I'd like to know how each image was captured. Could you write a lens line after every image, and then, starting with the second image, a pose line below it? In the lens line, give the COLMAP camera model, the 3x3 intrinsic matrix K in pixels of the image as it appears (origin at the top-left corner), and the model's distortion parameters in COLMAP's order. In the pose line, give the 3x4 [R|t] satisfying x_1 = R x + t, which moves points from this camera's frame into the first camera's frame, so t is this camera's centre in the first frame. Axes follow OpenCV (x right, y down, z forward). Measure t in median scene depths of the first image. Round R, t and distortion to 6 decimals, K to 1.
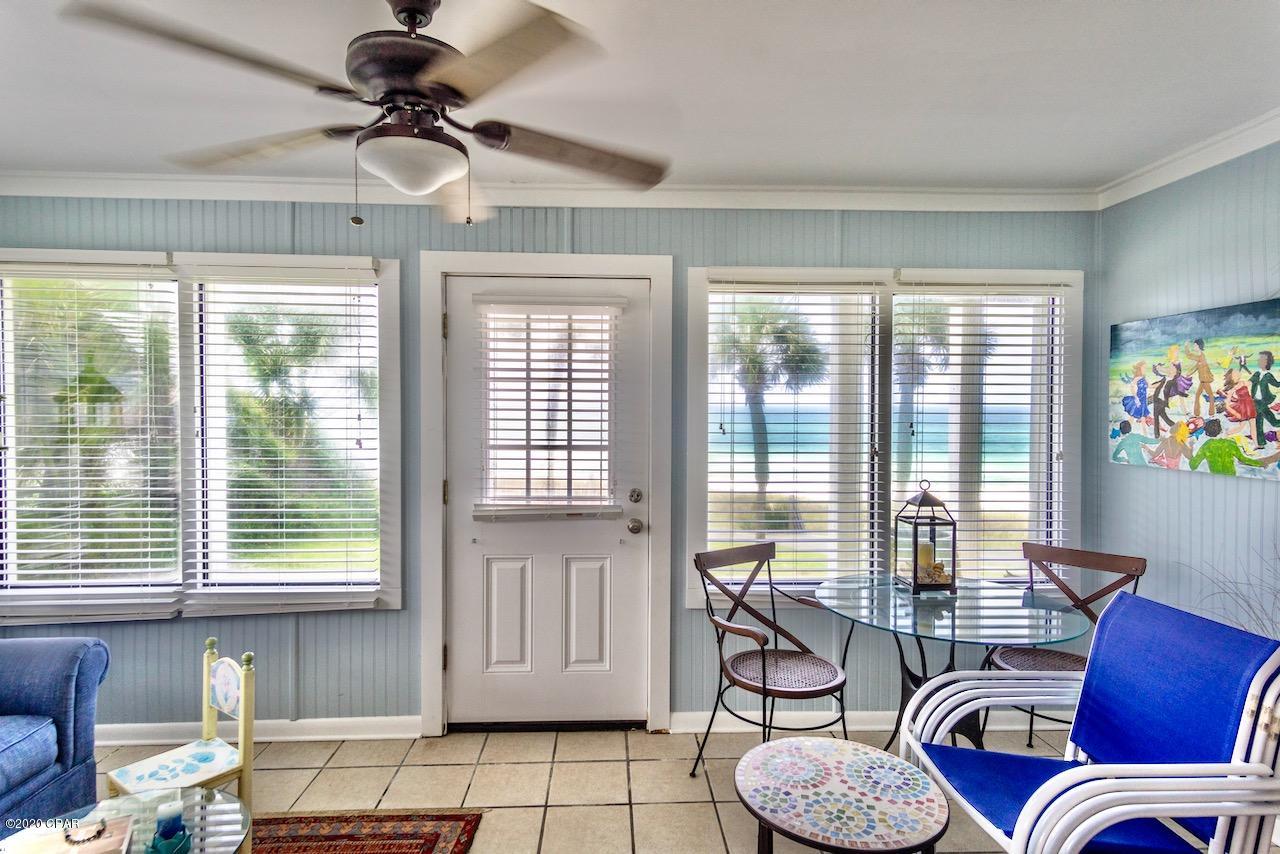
lens RADIAL K [[676.7, 0, 638.0], [0, 676.7, 418.2], [0, 0, 1]] dist [0.016613, -0.000126]
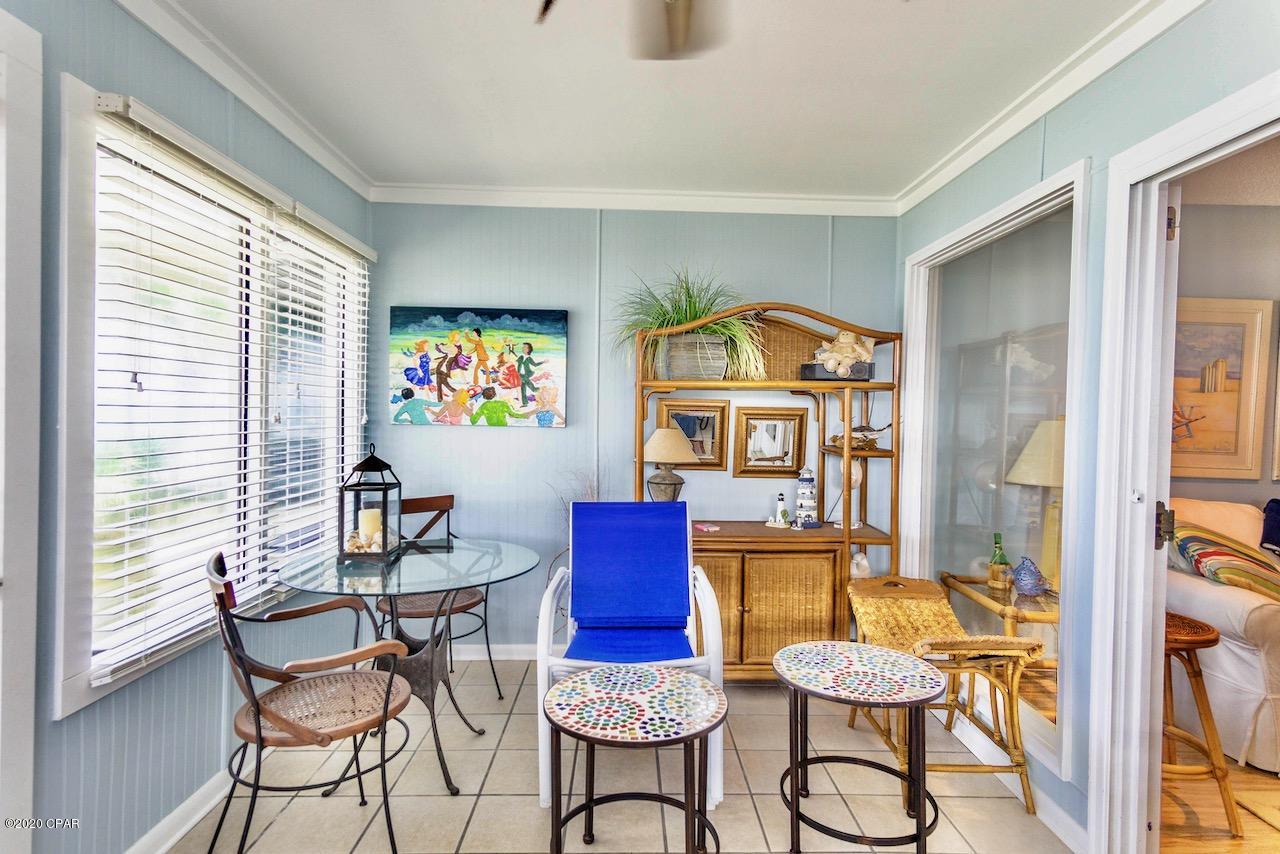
lens RADIAL K [[676.7, 0, 638.0], [0, 676.7, 418.2], [0, 0, 1]] dist [0.016613, -0.000126]
pose [[0.029035, -0.014082, 0.999479, -0.520446], [-0.002138, 0.999898, 0.014150, 0.043245], [-0.999576, -0.002548, 0.029002, 0.623341]]
